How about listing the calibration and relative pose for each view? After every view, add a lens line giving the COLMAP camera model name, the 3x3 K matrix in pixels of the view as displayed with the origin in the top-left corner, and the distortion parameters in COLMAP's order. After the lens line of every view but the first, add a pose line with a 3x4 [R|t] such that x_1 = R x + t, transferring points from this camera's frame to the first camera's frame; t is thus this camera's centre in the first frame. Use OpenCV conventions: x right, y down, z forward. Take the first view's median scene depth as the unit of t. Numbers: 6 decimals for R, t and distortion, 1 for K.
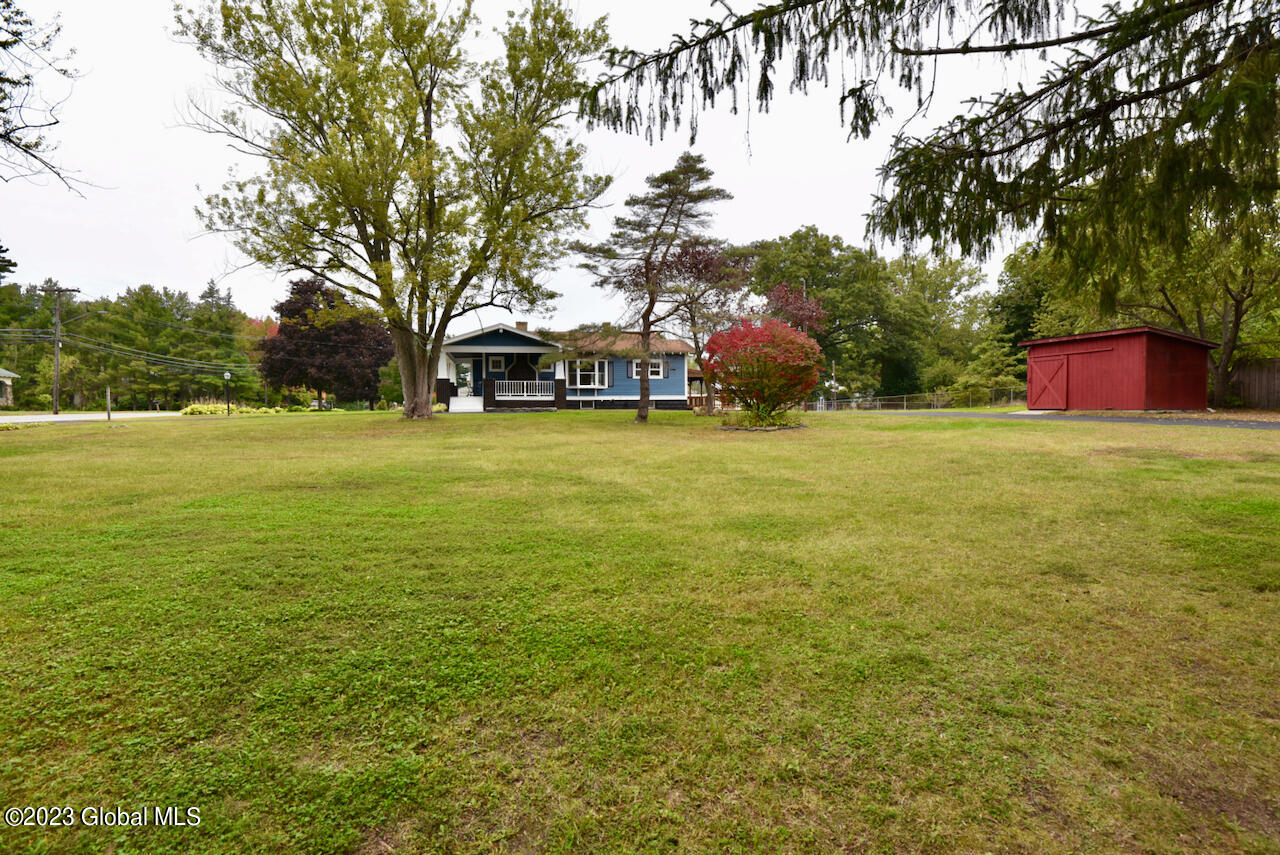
lens RADIAL K [[624.8, 0, 644.3], [0, 624.8, 426.7], [0, 0, 1]] dist [-0.020062, -0.006898]
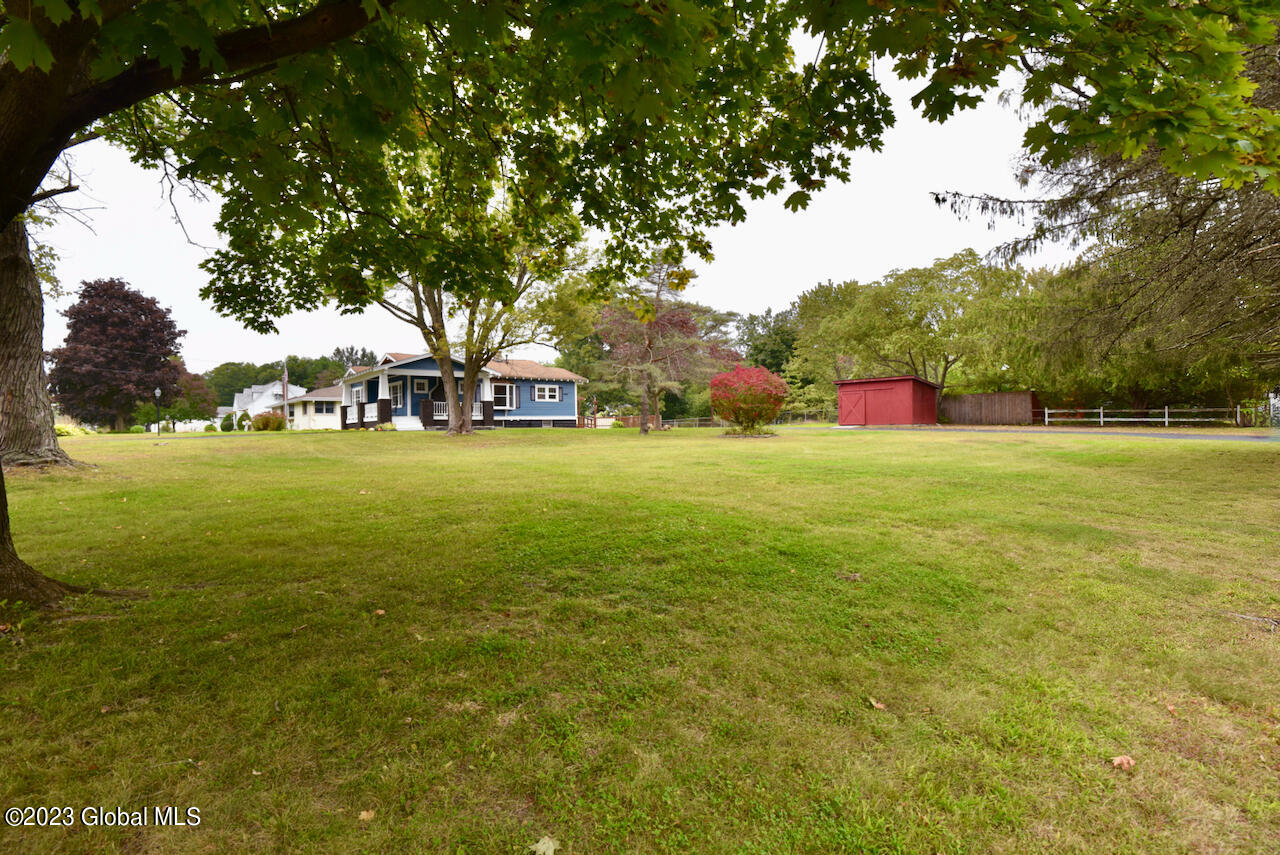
lens RADIAL K [[624.8, 0, 644.3], [0, 624.8, 426.7], [0, 0, 1]] dist [-0.020062, -0.006898]
pose [[0.901148, -0.004105, 0.433492, -0.357538], [0.019773, 0.999304, -0.031639, 0.011325], [-0.433060, 0.037083, 0.900602, -0.135916]]
